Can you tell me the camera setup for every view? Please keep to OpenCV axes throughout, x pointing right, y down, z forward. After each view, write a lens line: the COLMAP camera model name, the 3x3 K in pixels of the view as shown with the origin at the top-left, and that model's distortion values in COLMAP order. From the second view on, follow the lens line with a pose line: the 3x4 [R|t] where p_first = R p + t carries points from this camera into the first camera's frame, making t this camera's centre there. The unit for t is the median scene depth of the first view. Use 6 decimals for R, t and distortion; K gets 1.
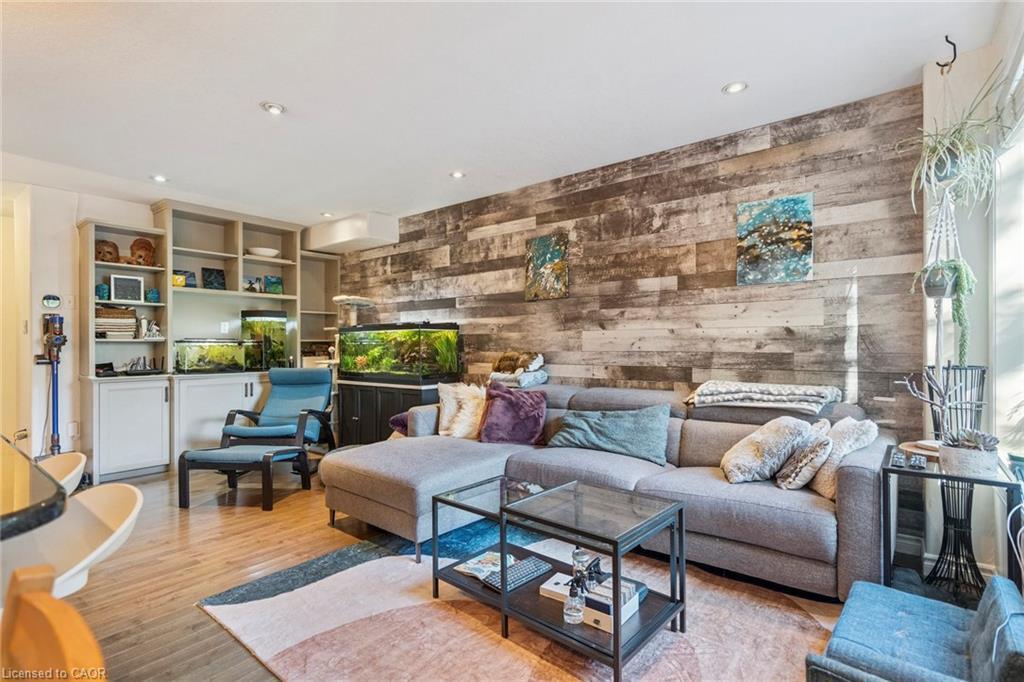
lens RADIAL K [[491.4, 0, 502.7], [0, 491.4, 346.3], [0, 0, 1]] dist [0.001838, 0.000242]
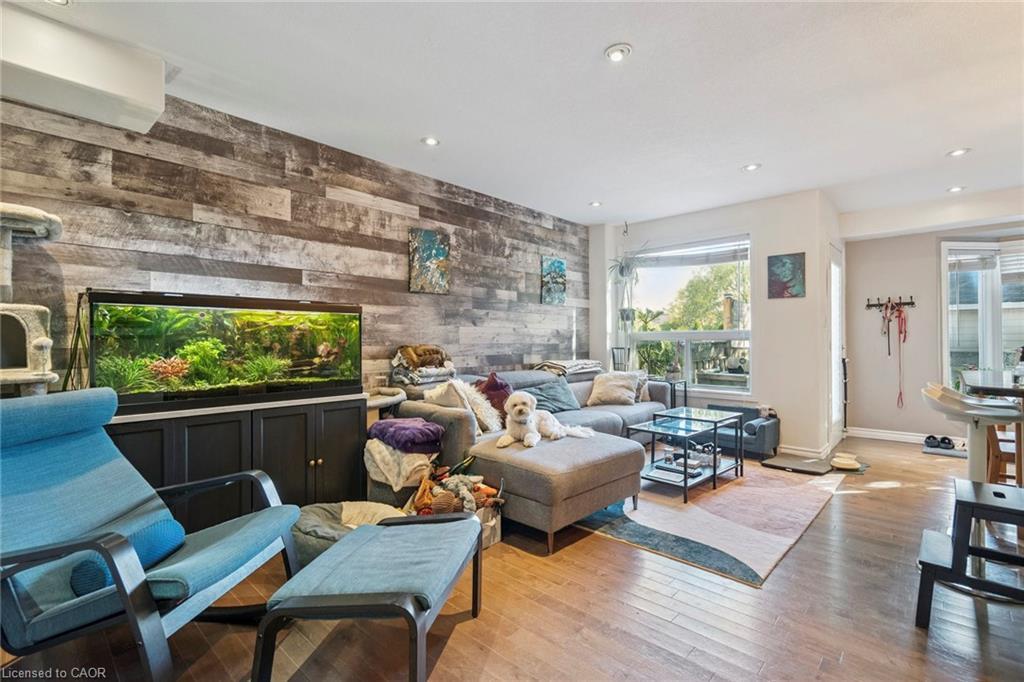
lens RADIAL K [[465.8, 0, 515.4], [0, 465.8, 340.0], [0, 0, 1]] dist [-0.001585, 0.000635]
pose [[0.071339, 0.009466, 0.997407, -1.054065], [0.006699, 0.999928, -0.009969, 0.014306], [-0.997430, 0.007392, 0.071270, 0.930764]]
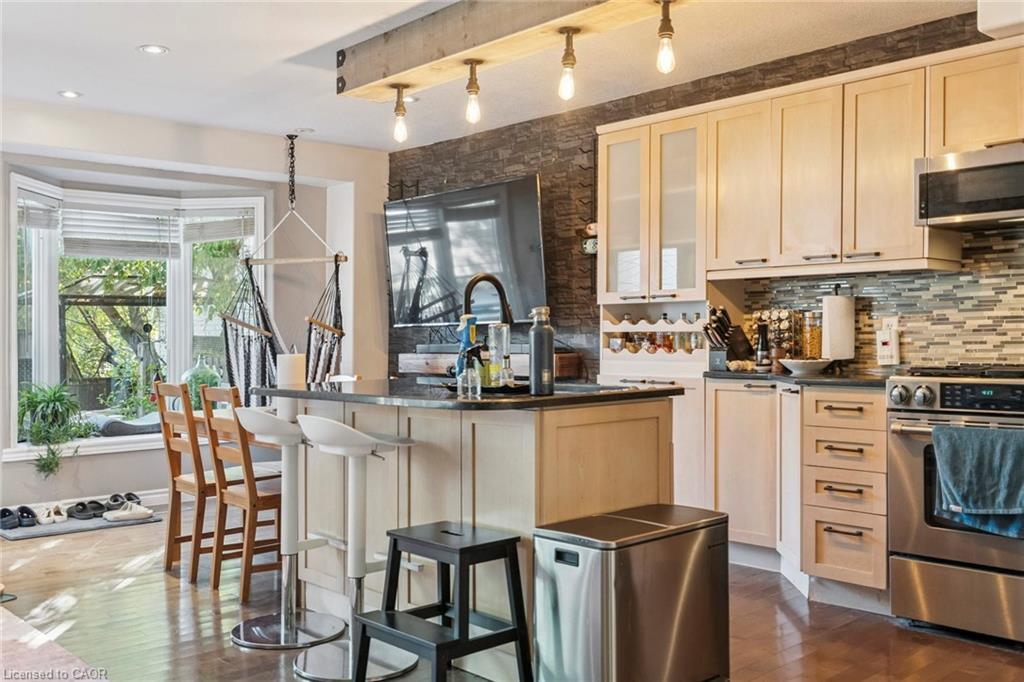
lens RADIAL K [[951.6, 0, 499.5], [0, 951.6, 378.4], [0, 0, 1]] dist [0.040052, -0.110349]
pose [[-0.987880, 0.005871, 0.155108, -0.646855], [0.013383, 0.998785, 0.047430, 0.004745], [-0.154641, 0.048931, -0.986758, 1.284116]]
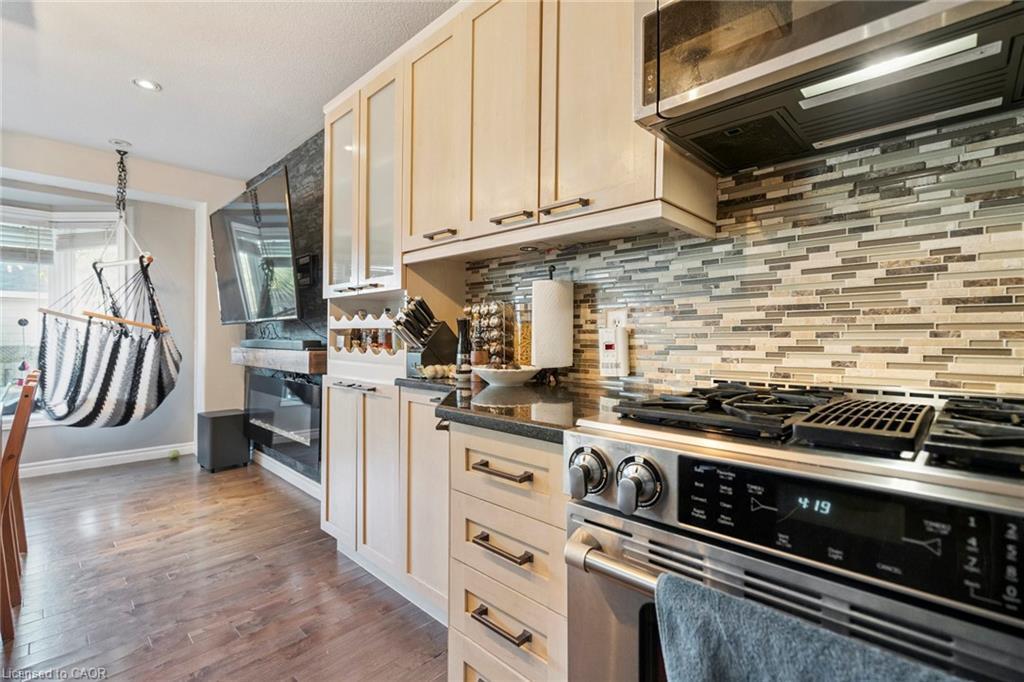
lens RADIAL K [[468.7, 0, 512.0], [0, 468.7, 341.0], [0, 0, 1]] dist [0.001357, 0.000101]
pose [[-0.996257, -0.001582, 0.086430, -0.900115], [-0.000623, 0.999938, 0.011122, 0.015255], [-0.086442, 0.011027, -0.996196, 0.409514]]
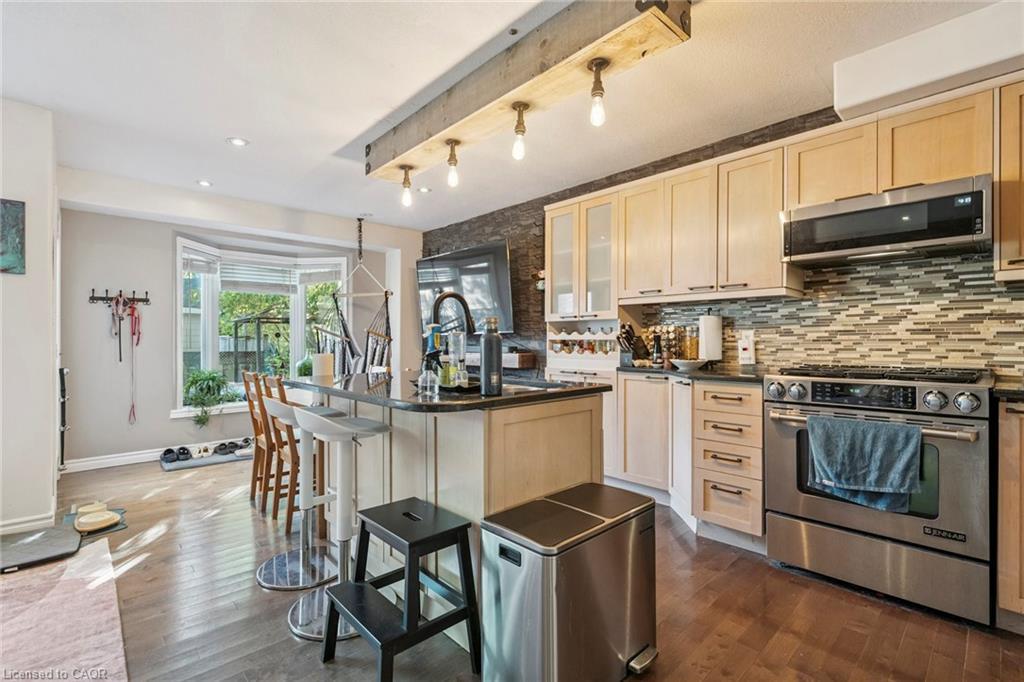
lens RADIAL K [[464.6, 0, 505.5], [0, 464.6, 341.3], [0, 0, 1]] dist [-0.000503, 0.000062]
pose [[-0.989615, 0.005572, 0.143638, -0.633623], [0.006163, 0.999974, 0.003672, 0.004654], [-0.143614, 0.004519, -0.989624, 0.891865]]
